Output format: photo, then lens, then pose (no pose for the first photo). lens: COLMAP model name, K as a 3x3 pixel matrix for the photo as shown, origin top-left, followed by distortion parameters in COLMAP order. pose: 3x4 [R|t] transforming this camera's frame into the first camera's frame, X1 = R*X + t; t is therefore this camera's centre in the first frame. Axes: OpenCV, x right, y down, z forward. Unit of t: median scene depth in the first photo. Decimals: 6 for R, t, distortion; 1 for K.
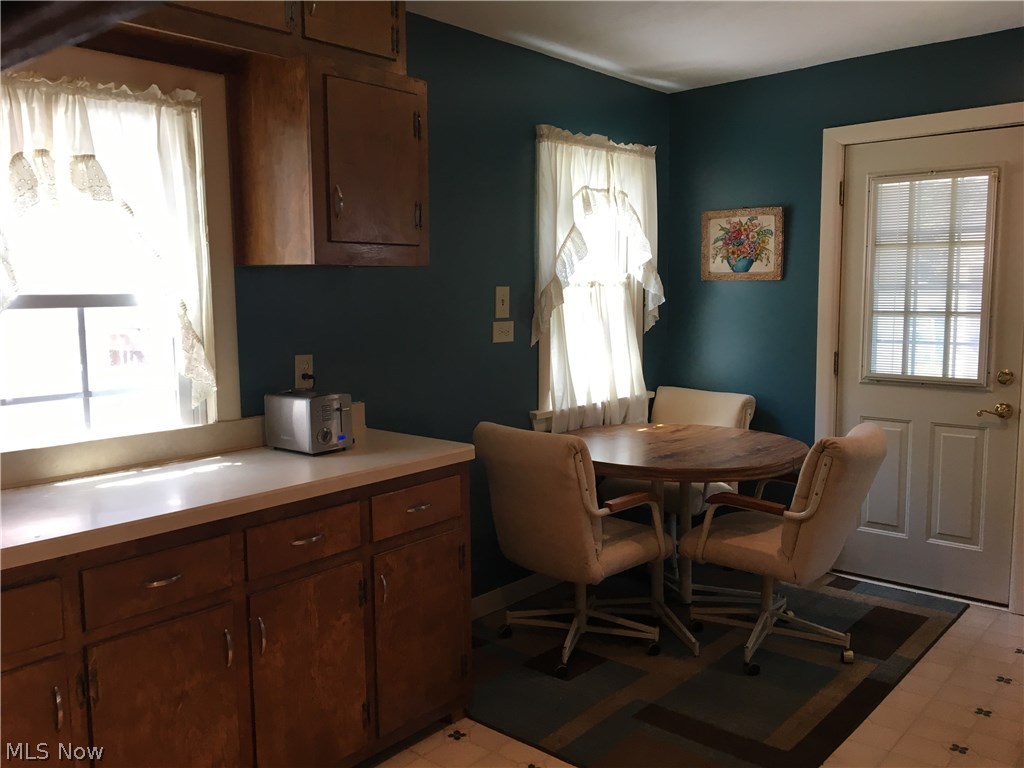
lens RADIAL K [[859.3, 0, 512.0], [0, 859.3, 384.0], [0, 0, 1]] dist [0.037405, -0.004211]
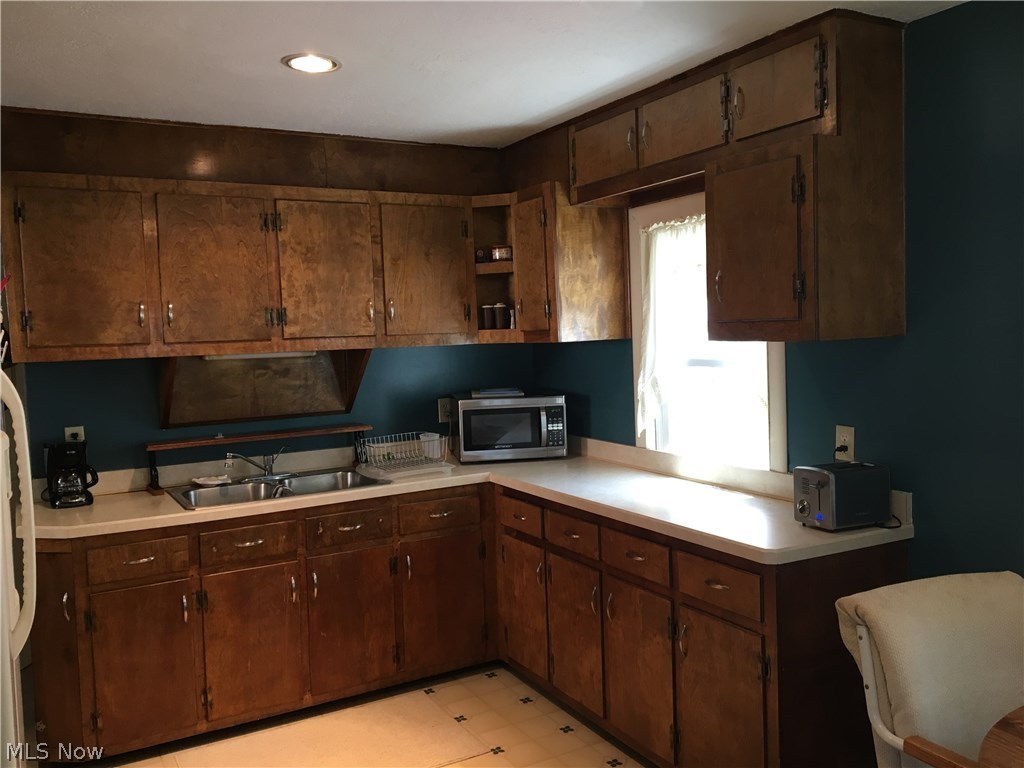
lens RADIAL K [[859.3, 0, 512.0], [0, 859.3, 384.0], [0, 0, 1]] dist [0.037405, -0.004211]
pose [[-0.339024, 0.082275, -0.937173, 0.964153], [-0.074425, 0.990701, 0.113897, -0.199224], [0.937829, 0.108363, -0.329748, 1.164564]]
